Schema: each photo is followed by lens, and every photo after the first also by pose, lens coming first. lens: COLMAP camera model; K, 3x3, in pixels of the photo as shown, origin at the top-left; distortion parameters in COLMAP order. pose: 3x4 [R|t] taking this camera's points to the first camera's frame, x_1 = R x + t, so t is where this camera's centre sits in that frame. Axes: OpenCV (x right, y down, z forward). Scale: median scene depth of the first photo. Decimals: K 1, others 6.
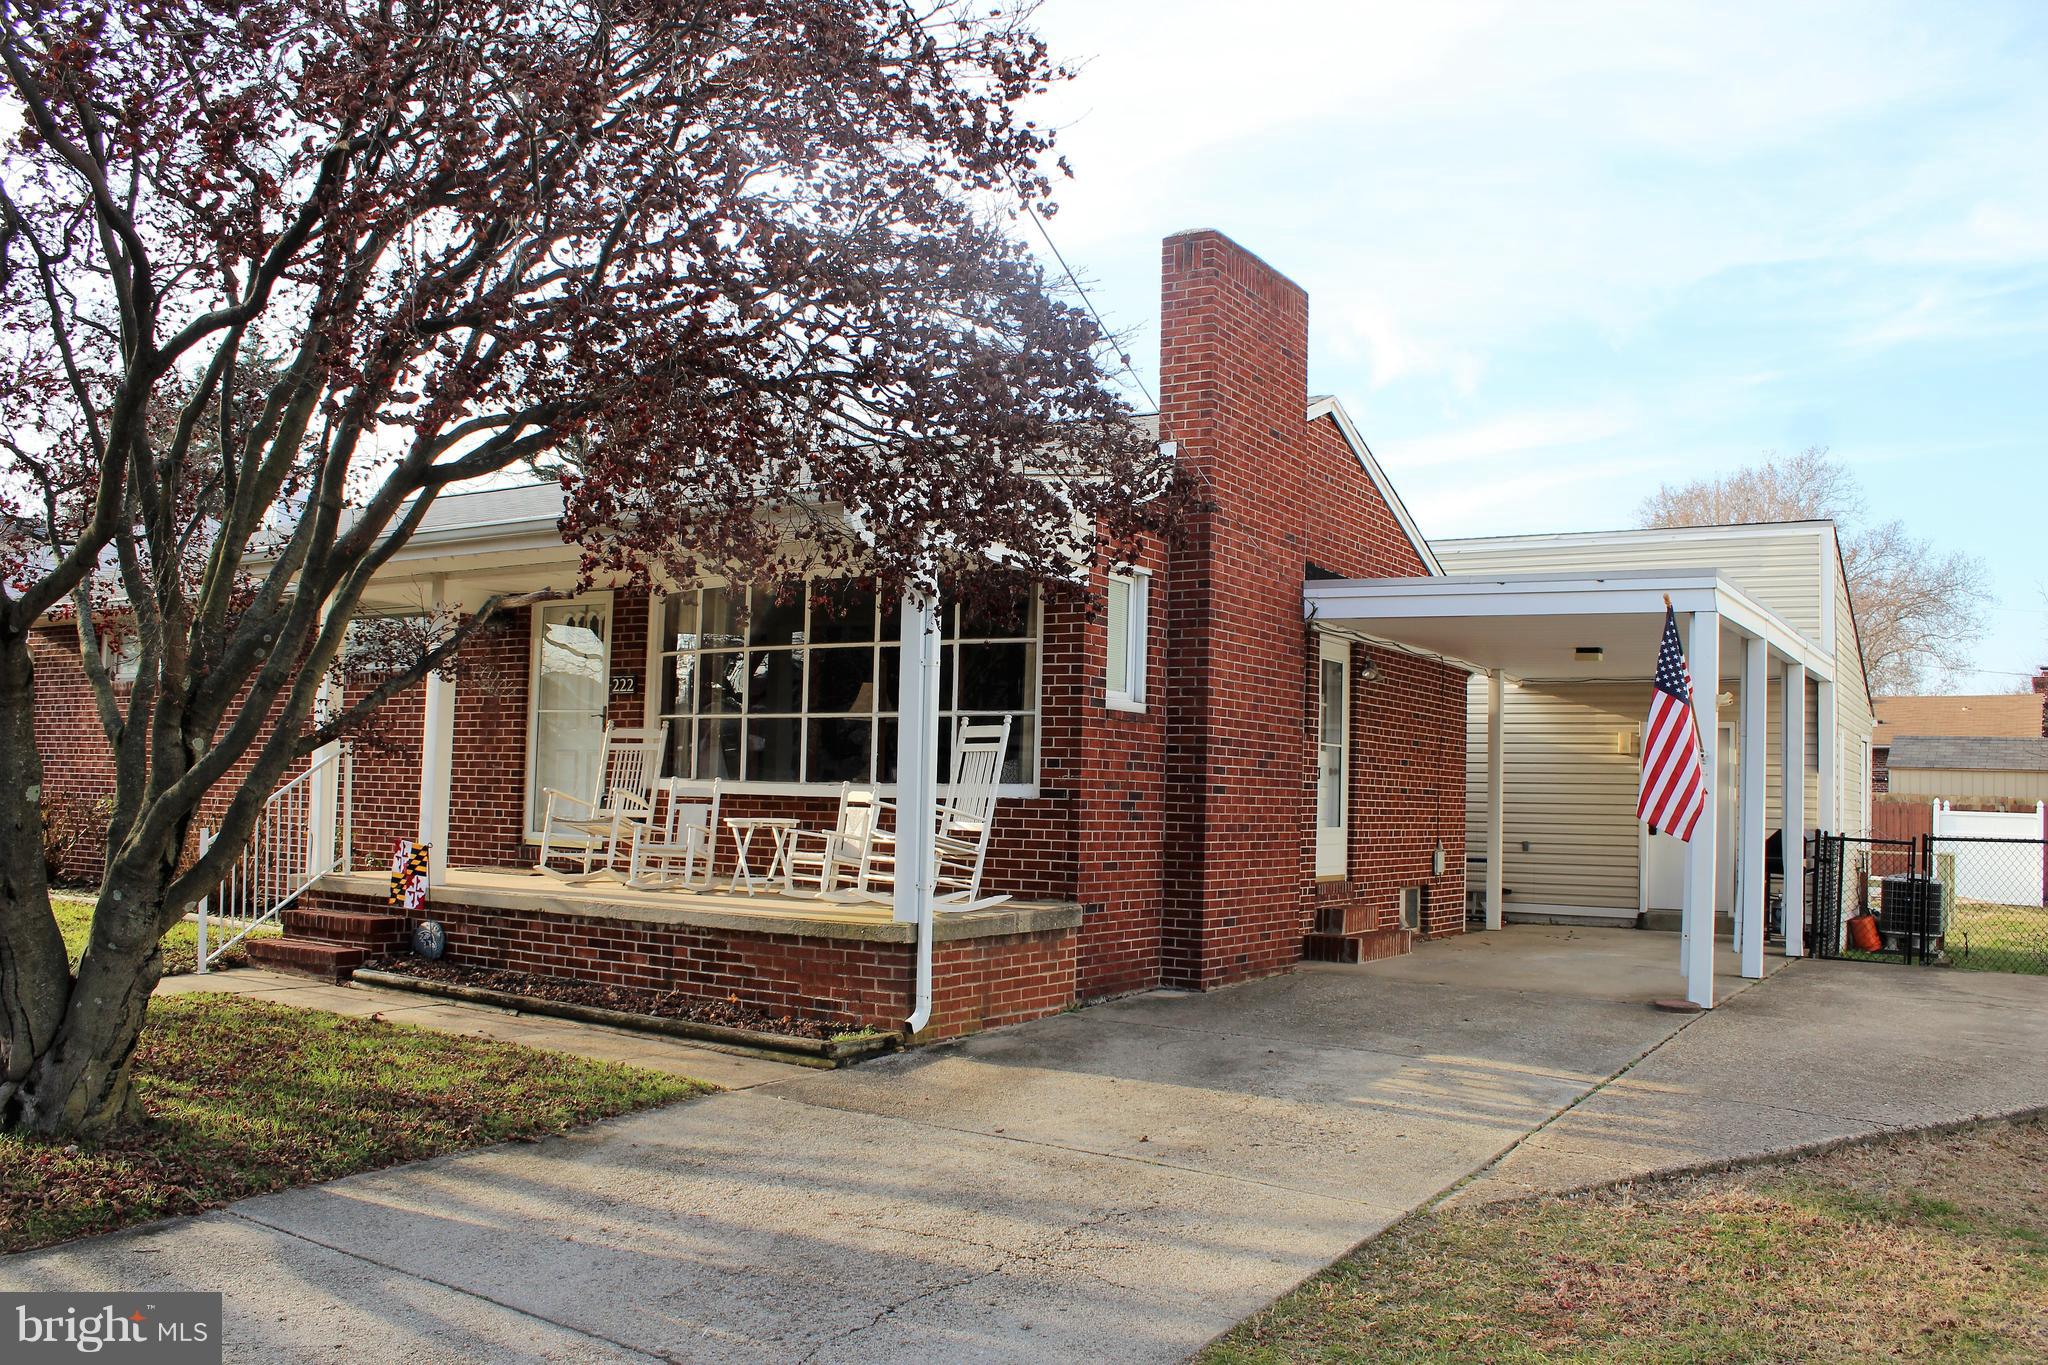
lens RADIAL K [[1698.7, 0, 1040.2], [0, 1698.7, 698.0], [0, 0, 1]] dist [-0.165455, 0.156090]
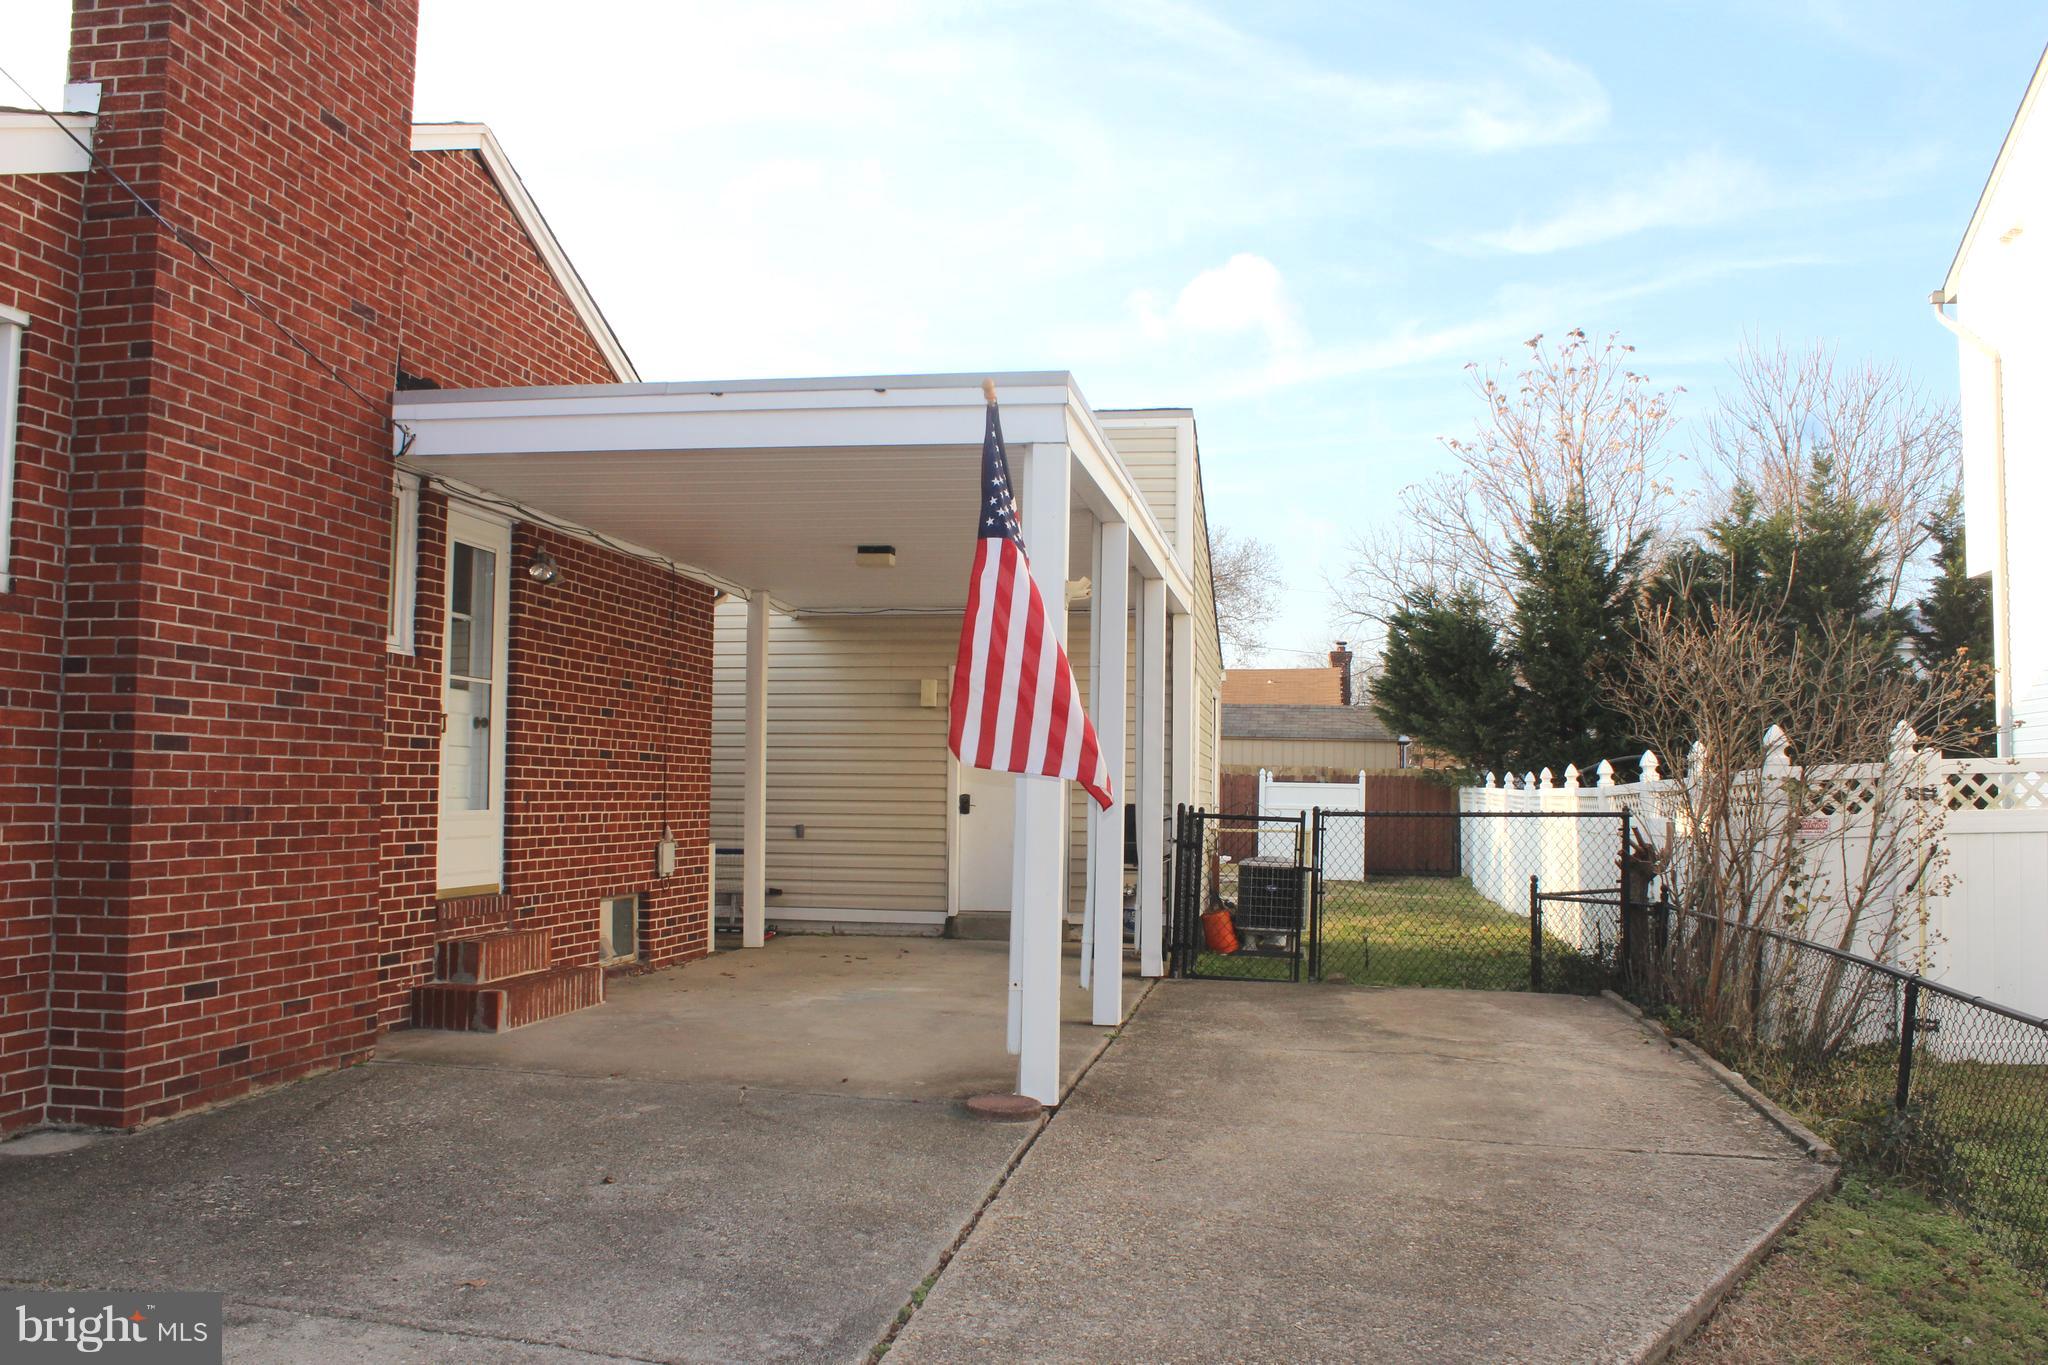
lens RADIAL K [[1698.7, 0, 1040.2], [0, 1698.7, 698.0], [0, 0, 1]] dist [-0.165455, 0.156090]
pose [[0.923284, 0.003906, 0.384097, 0.122686], [-0.008585, 0.999908, 0.010467, 0.025069], [-0.384021, -0.012962, 0.923233, 0.326793]]
